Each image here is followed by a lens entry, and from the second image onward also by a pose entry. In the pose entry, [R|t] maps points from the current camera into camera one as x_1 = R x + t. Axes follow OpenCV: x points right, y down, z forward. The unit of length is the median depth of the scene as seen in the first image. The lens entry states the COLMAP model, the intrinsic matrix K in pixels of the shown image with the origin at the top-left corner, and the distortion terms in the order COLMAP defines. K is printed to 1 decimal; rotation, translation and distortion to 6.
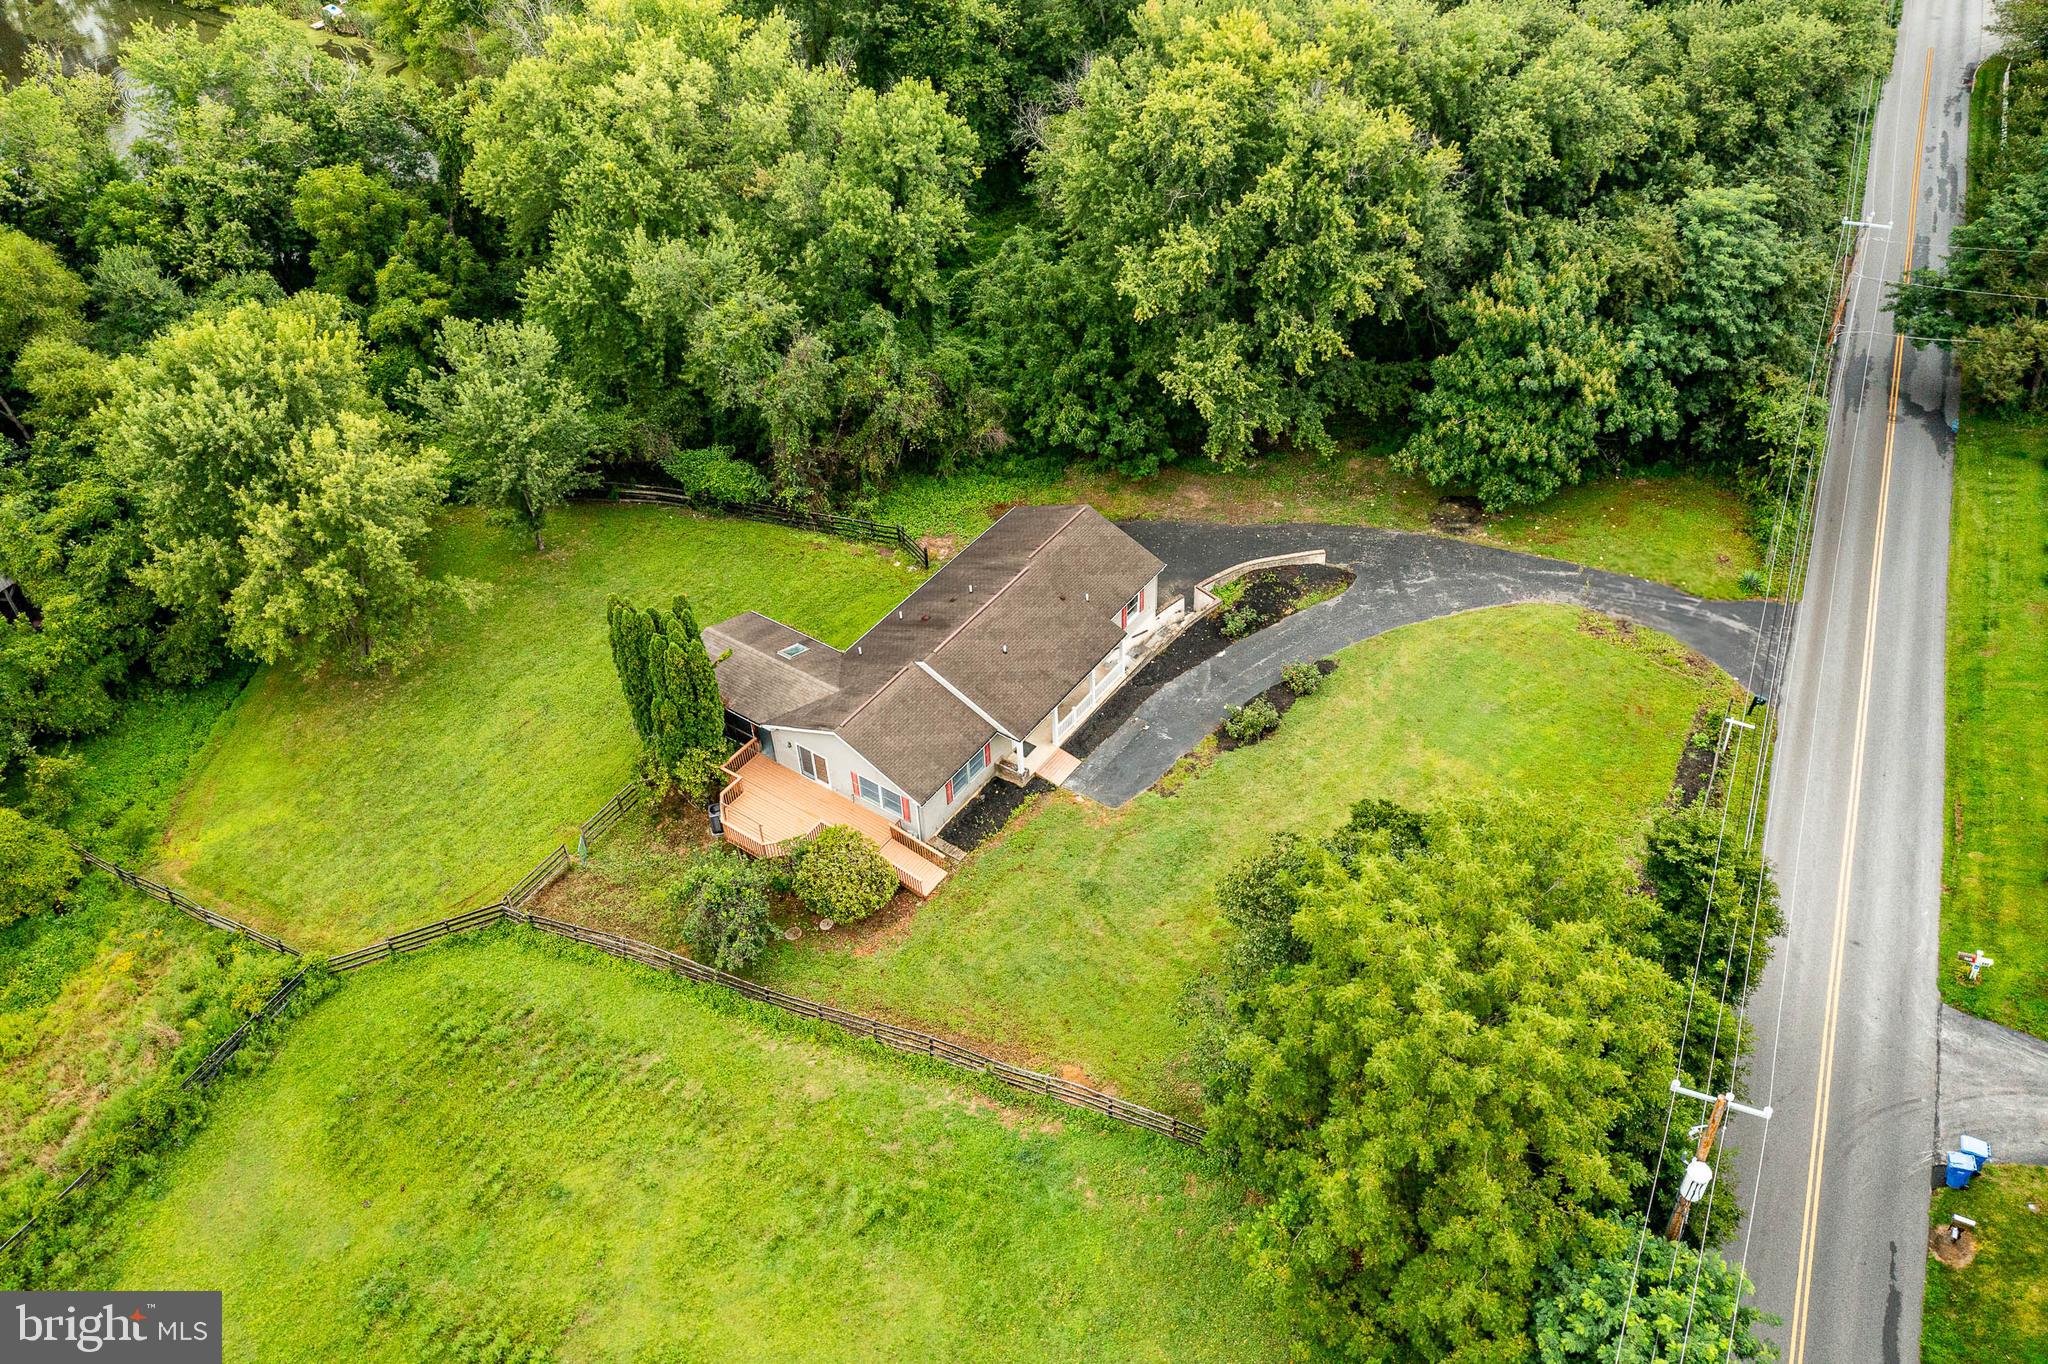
lens RADIAL K [[1642.5, 0, 1020.9], [0, 1642.5, 655.9], [0, 0, 1]] dist [-0.015603, 0.022527]
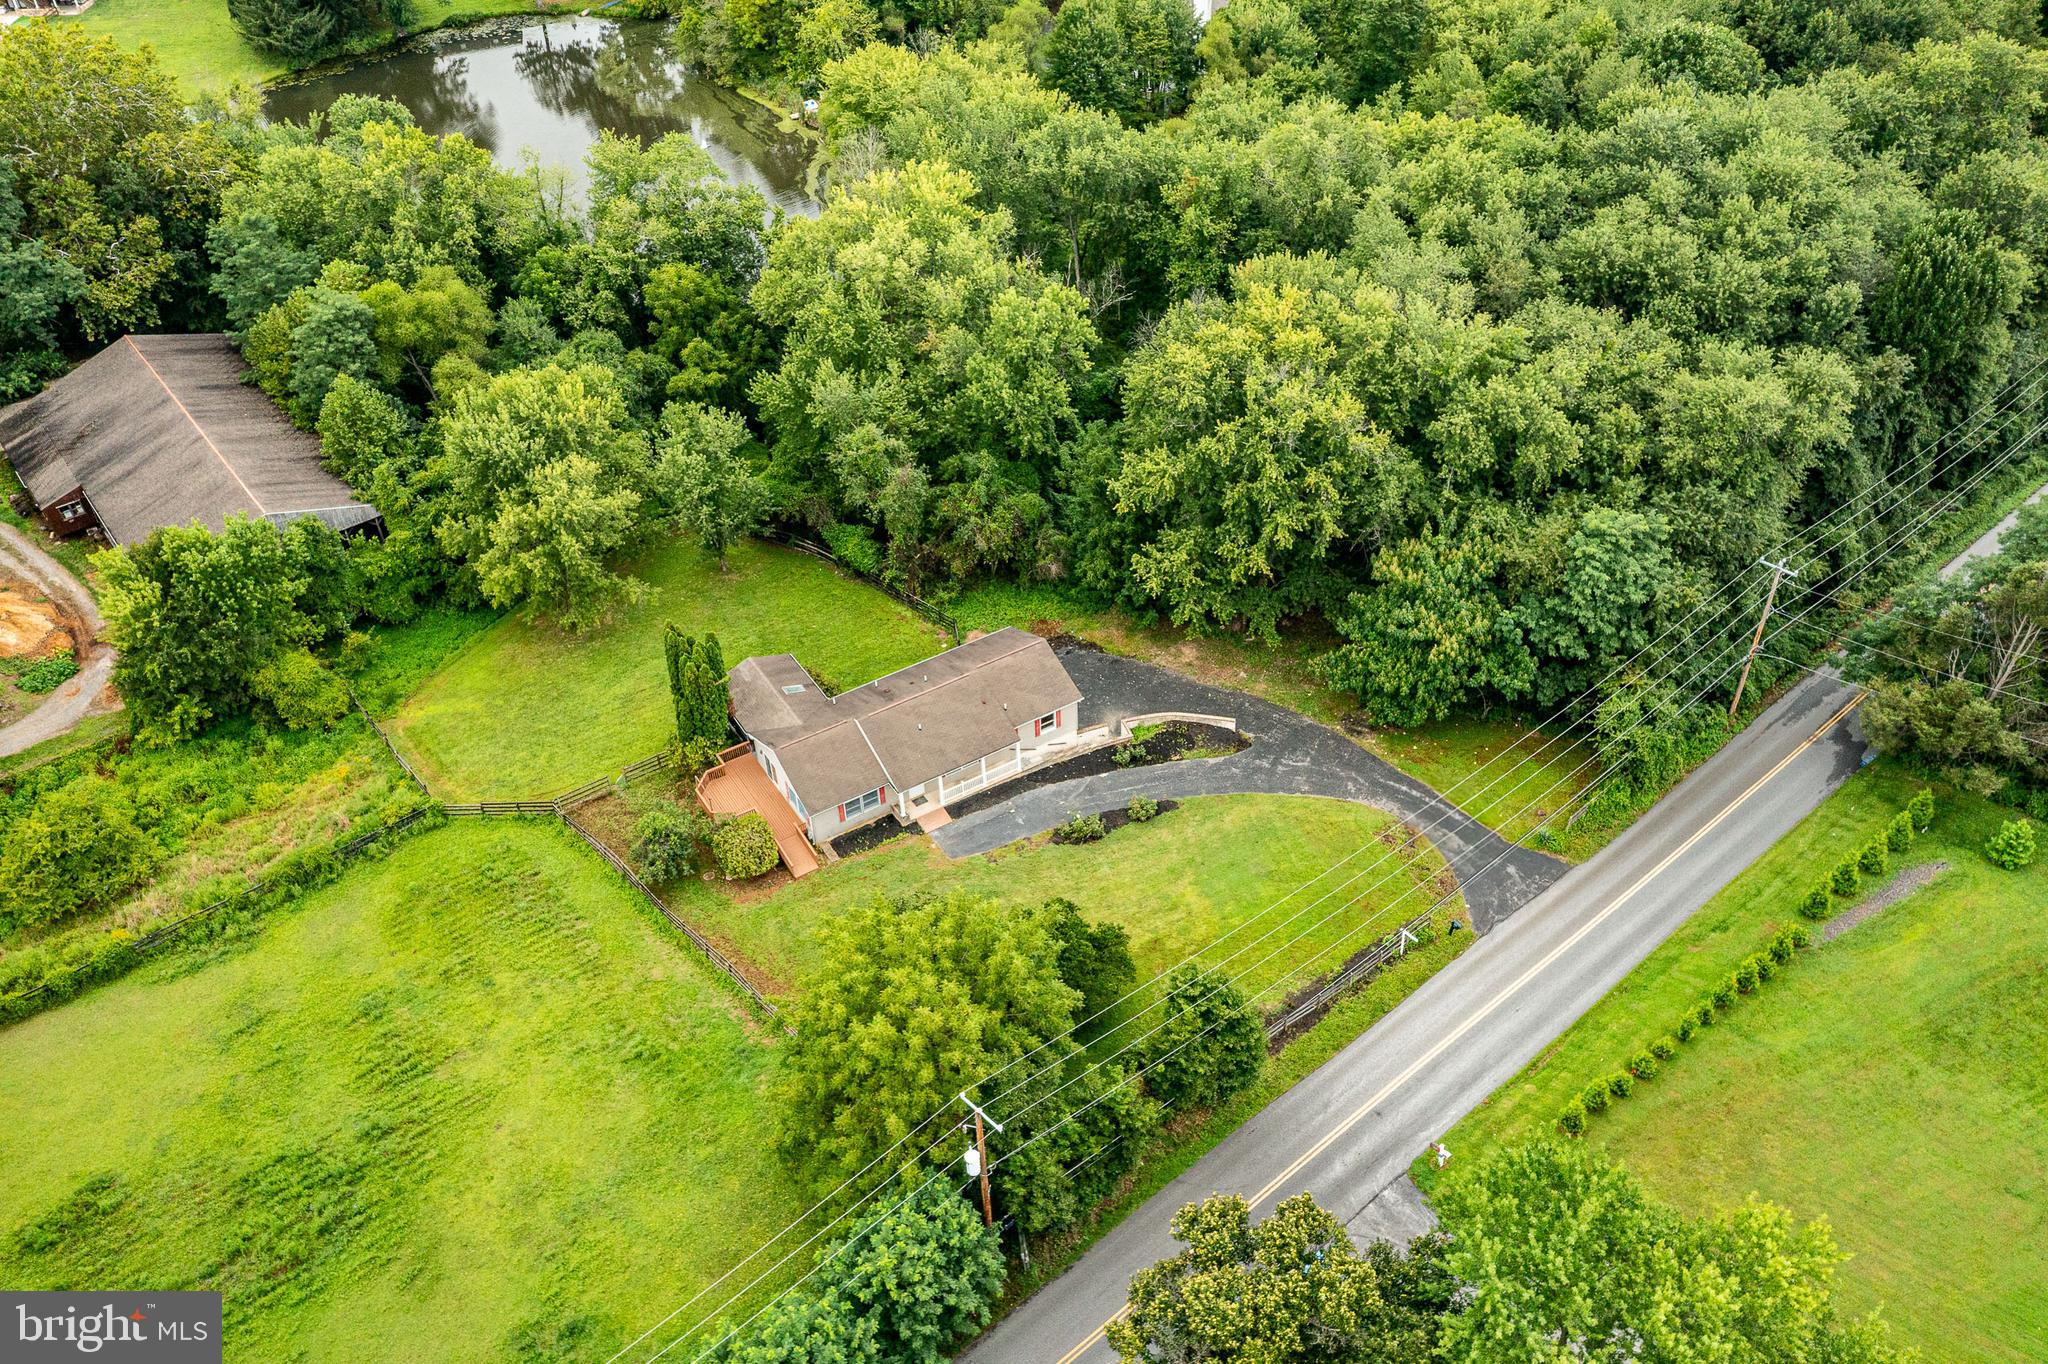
lens RADIAL K [[1642.5, 0, 1023.1], [0, 1642.5, 691.5], [0, 0, 1]] dist [-0.015603, 0.022527]
pose [[0.919838, 0.254633, -0.298431, 0.436722], [-0.254241, 0.966278, 0.040831, -0.102494], [0.298764, 0.038315, 0.953557, -0.268157]]
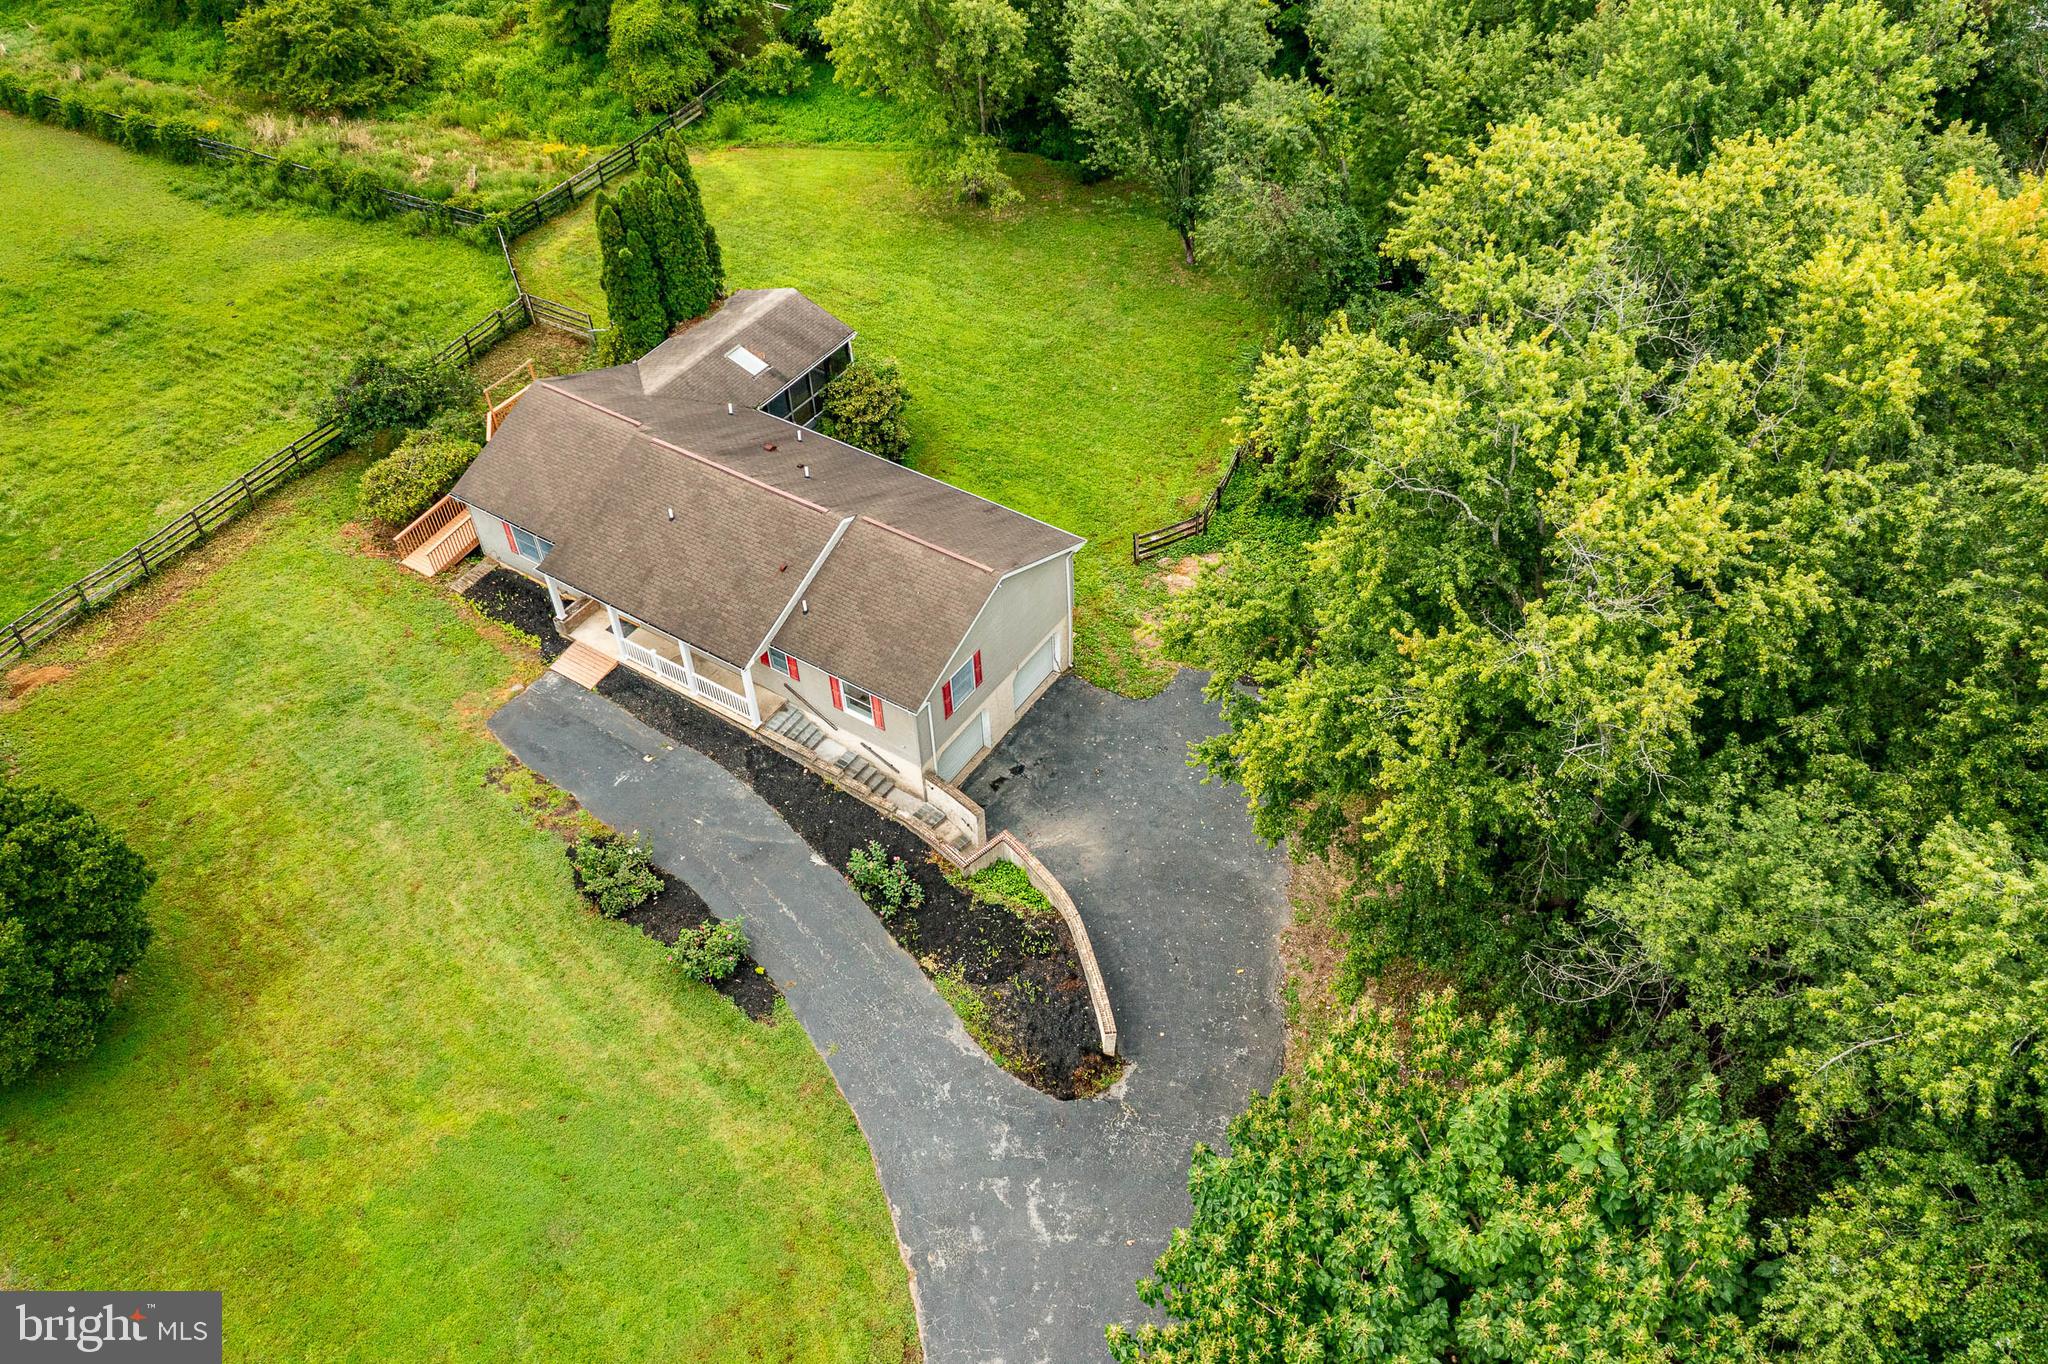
lens RADIAL K [[1642.5, 0, 1033.2], [0, 1642.5, 659.7], [0, 0, 1]] dist [-0.015603, 0.022527]
pose [[0.028020, 0.721277, -0.692080, 0.484077], [-0.624064, 0.553472, 0.551555, -0.418238], [0.780870, 0.416448, 0.465631, 0.754417]]
